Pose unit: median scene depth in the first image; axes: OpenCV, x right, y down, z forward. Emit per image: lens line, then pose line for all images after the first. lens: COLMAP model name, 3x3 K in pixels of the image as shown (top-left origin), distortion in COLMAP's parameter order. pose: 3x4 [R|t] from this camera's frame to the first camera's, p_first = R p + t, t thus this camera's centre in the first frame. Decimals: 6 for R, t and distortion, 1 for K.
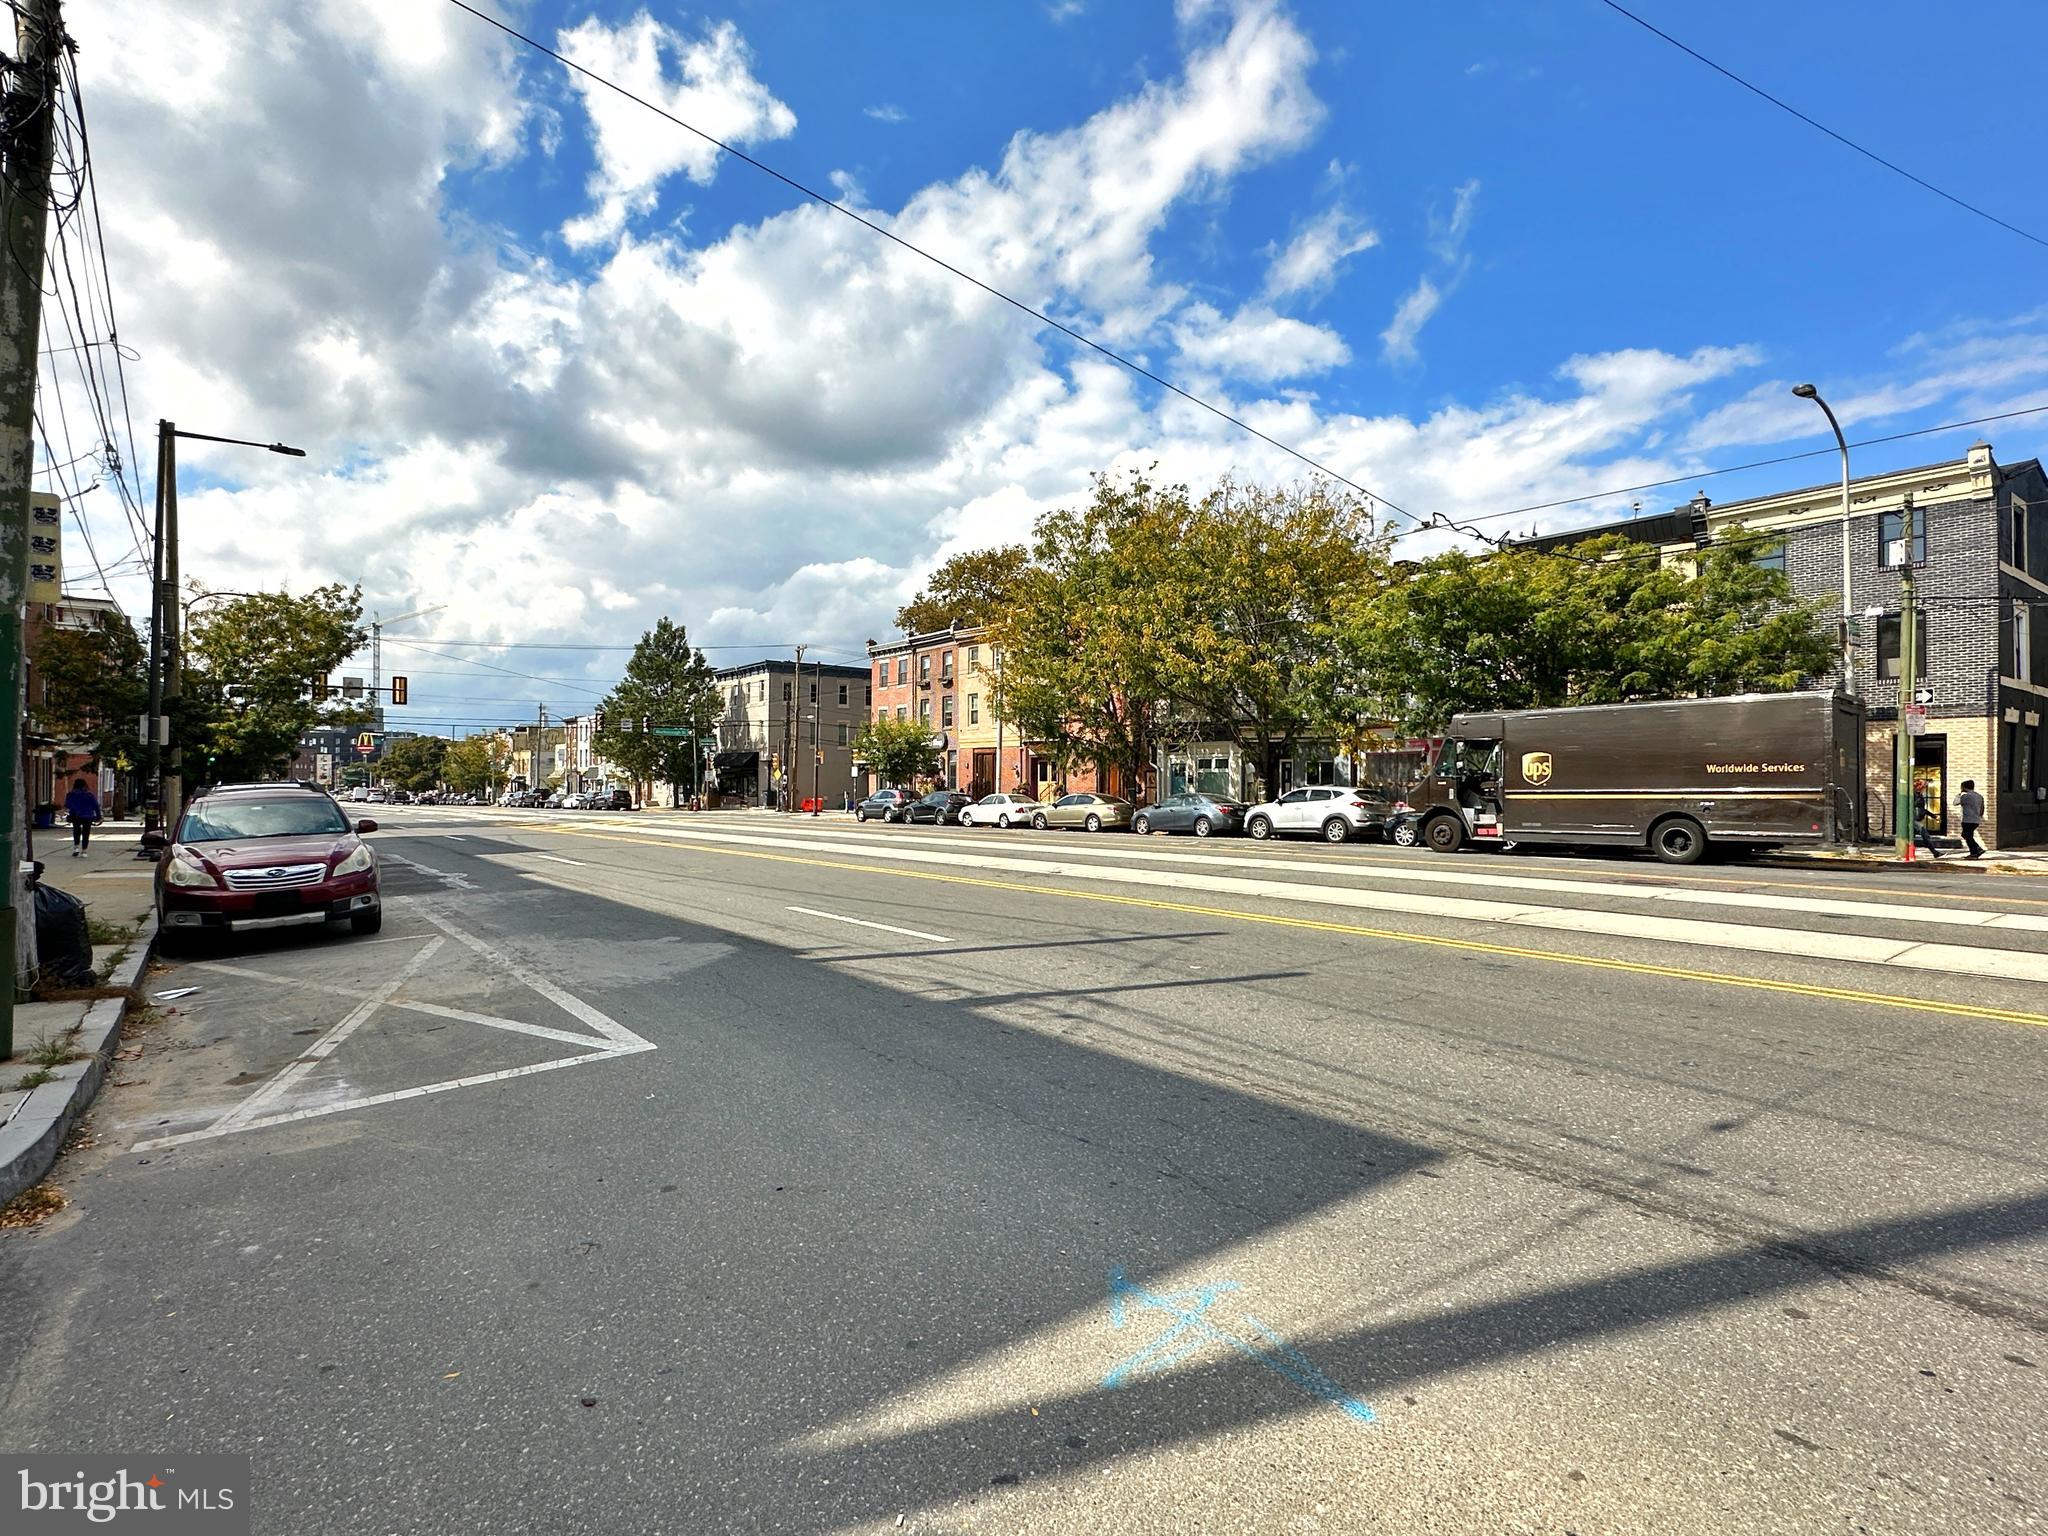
lens RADIAL K [[1004.6, 0, 1028.6], [0, 1004.6, 773.2], [0, 0, 1]] dist [-0.004487, -0.000076]
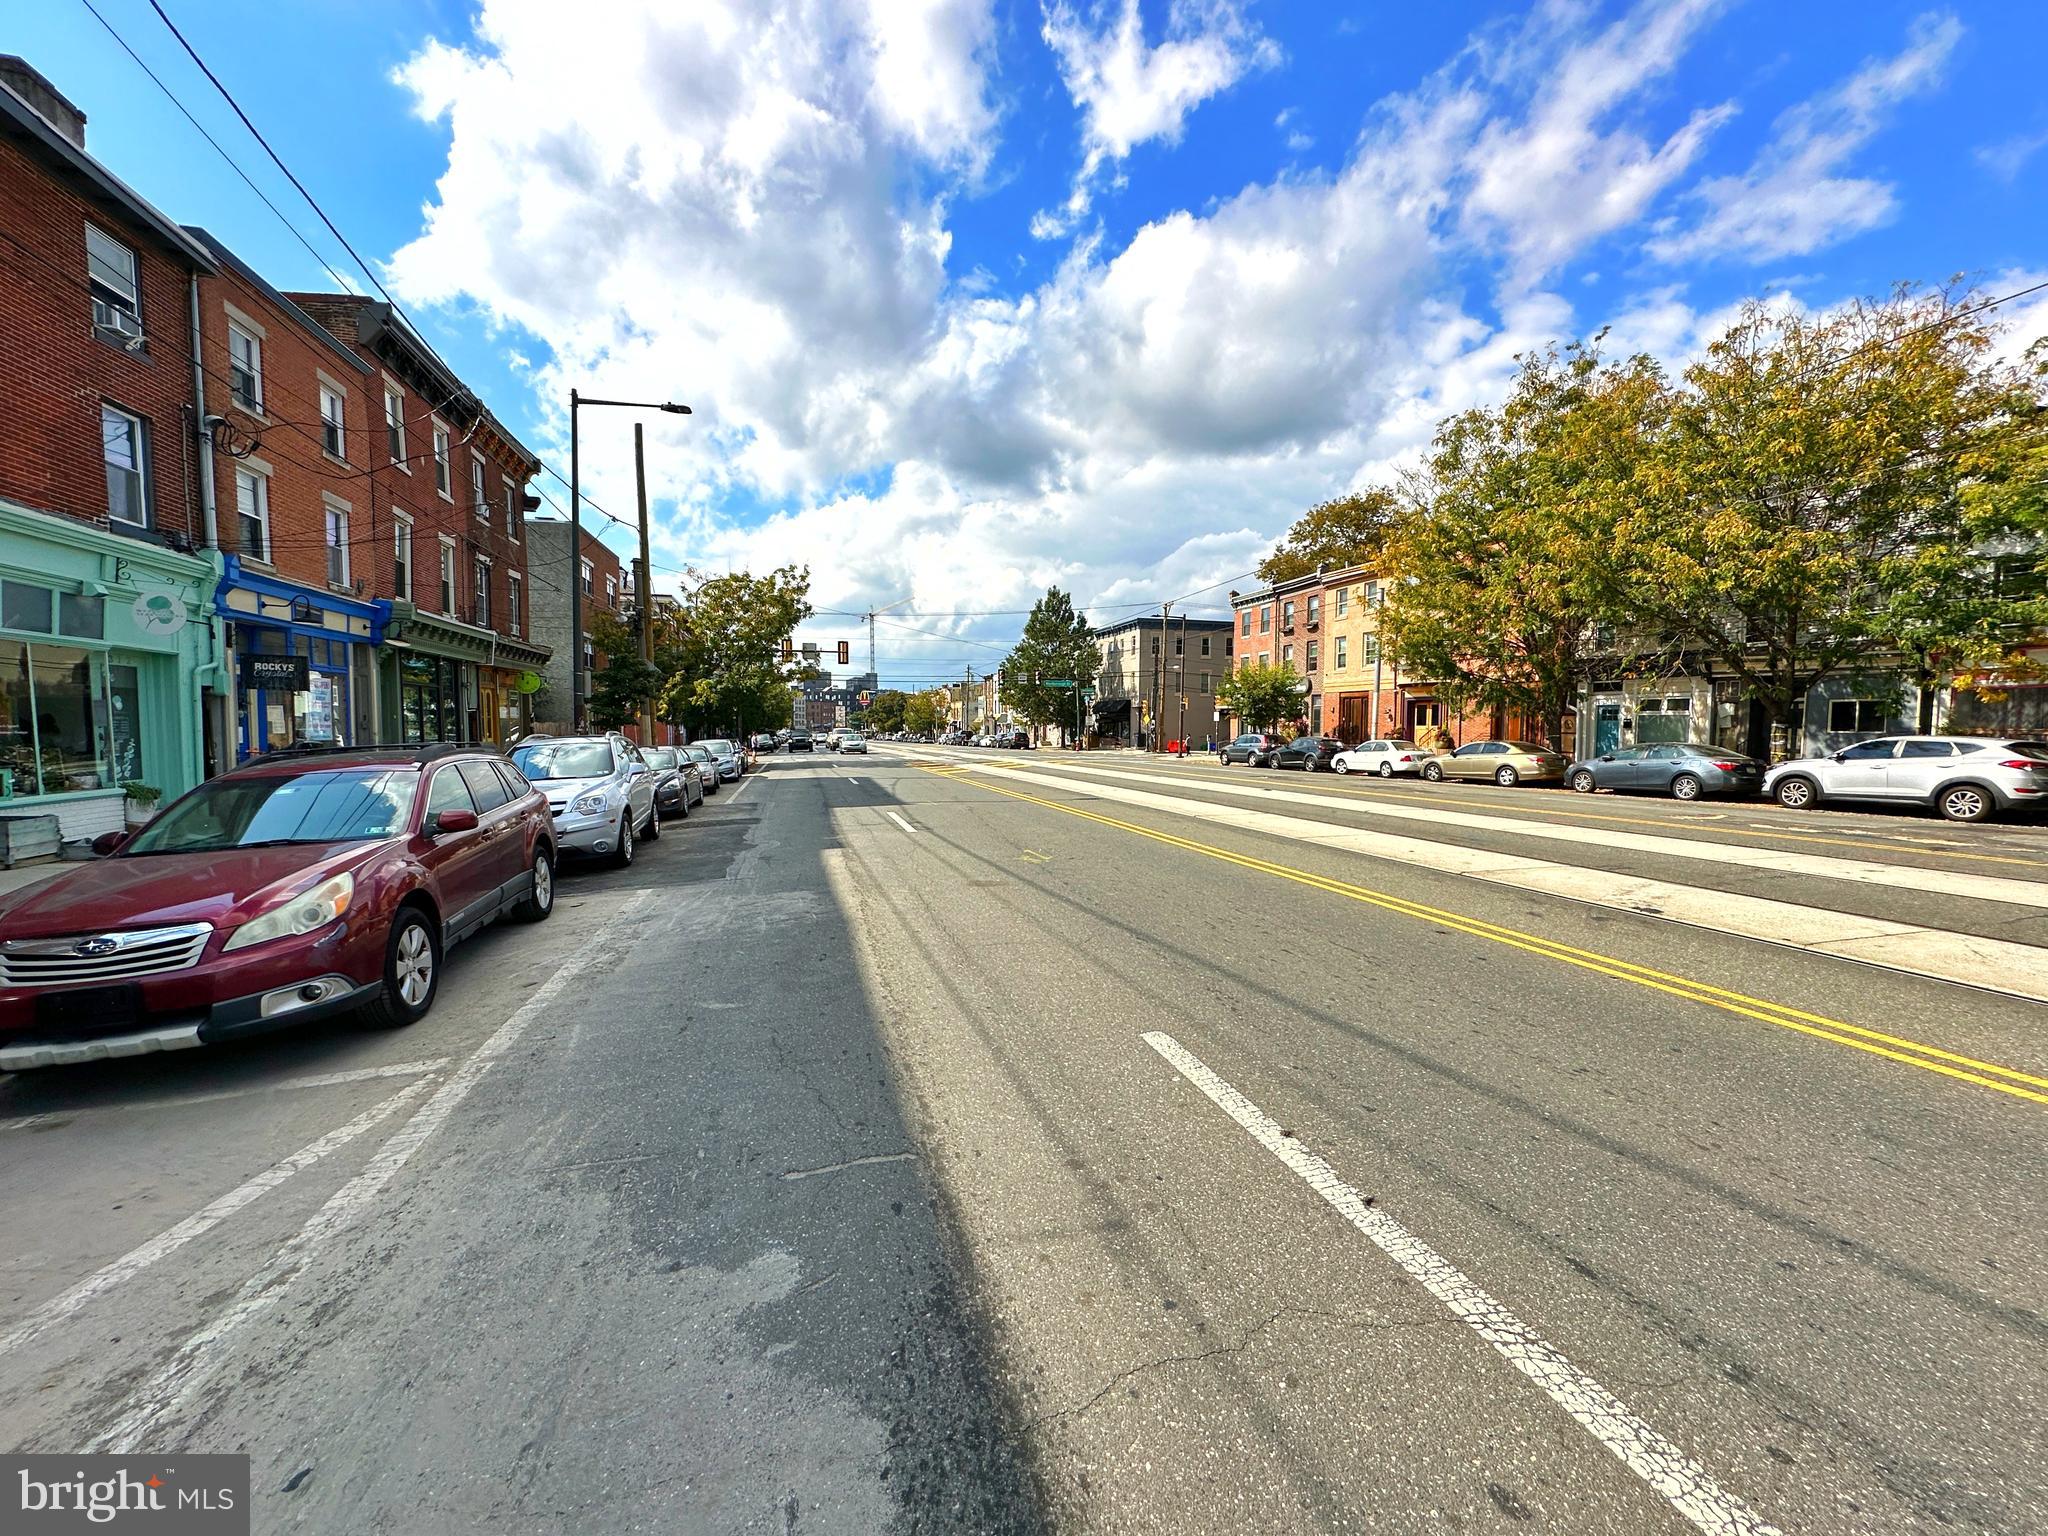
lens RADIAL K [[811.5, 0, 1024.5], [0, 811.5, 771.8], [0, 0, 1]] dist [-0.002924, -0.000231]
pose [[0.922563, 0.020325, -0.385312, -0.036548], [0.005673, 0.997789, 0.066218, -0.001409], [0.385806, -0.063276, 0.920408, 0.156101]]
